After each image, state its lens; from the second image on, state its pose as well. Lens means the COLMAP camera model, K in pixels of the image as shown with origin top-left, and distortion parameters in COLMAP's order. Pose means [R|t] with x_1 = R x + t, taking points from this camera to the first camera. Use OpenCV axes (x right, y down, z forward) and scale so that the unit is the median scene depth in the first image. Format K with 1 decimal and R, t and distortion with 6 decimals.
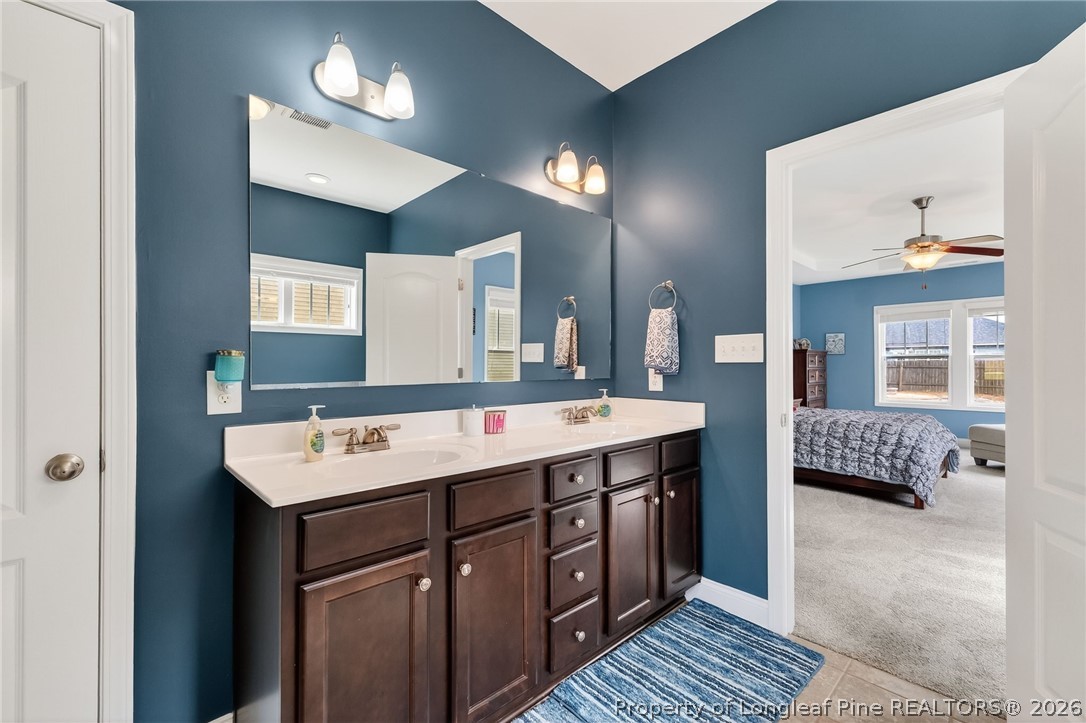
lens RADIAL K [[427.8, 0, 543.0], [0, 427.8, 361.5], [0, 0, 1]] dist [-0.001482, -0.000148]
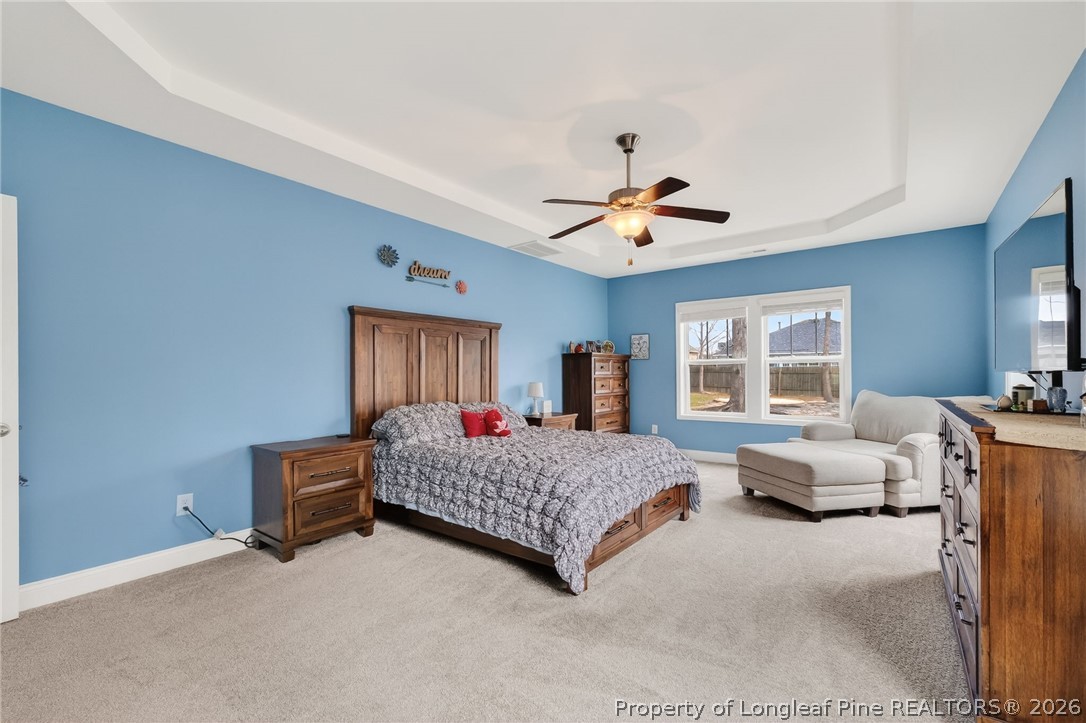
lens RADIAL K [[450.6, 0, 519.4], [0, 450.6, 371.0], [0, 0, 1]] dist [-0.000790, -0.000021]
pose [[0.987739, -0.006600, 0.155975, 0.614831], [0.006026, 0.999973, 0.004152, 0.003011], [-0.155999, -0.003161, 0.987752, 0.298929]]
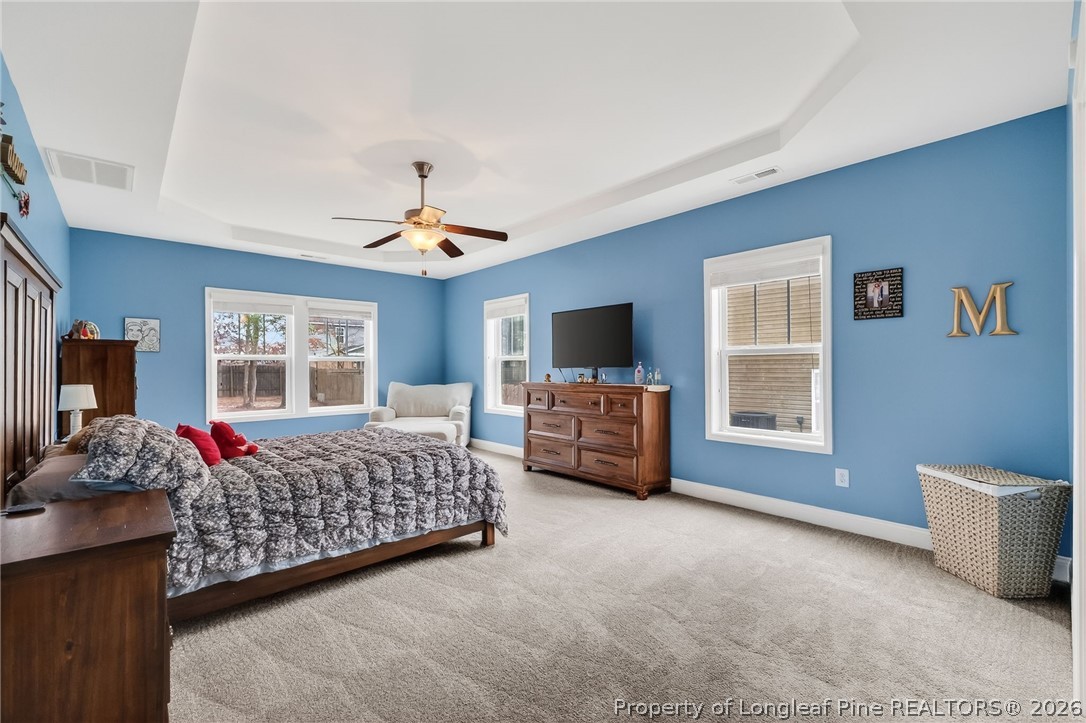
lens RADIAL K [[458.9, 0, 544.9], [0, 458.9, 366.4], [0, 0, 1]] dist [0.000264, 0.000004]
pose [[0.013522, 0.002185, 0.999906, 0.010818], [-0.005882, 0.999980, -0.002106, 0.007117], [-0.999891, -0.005853, 0.013535, 0.781638]]
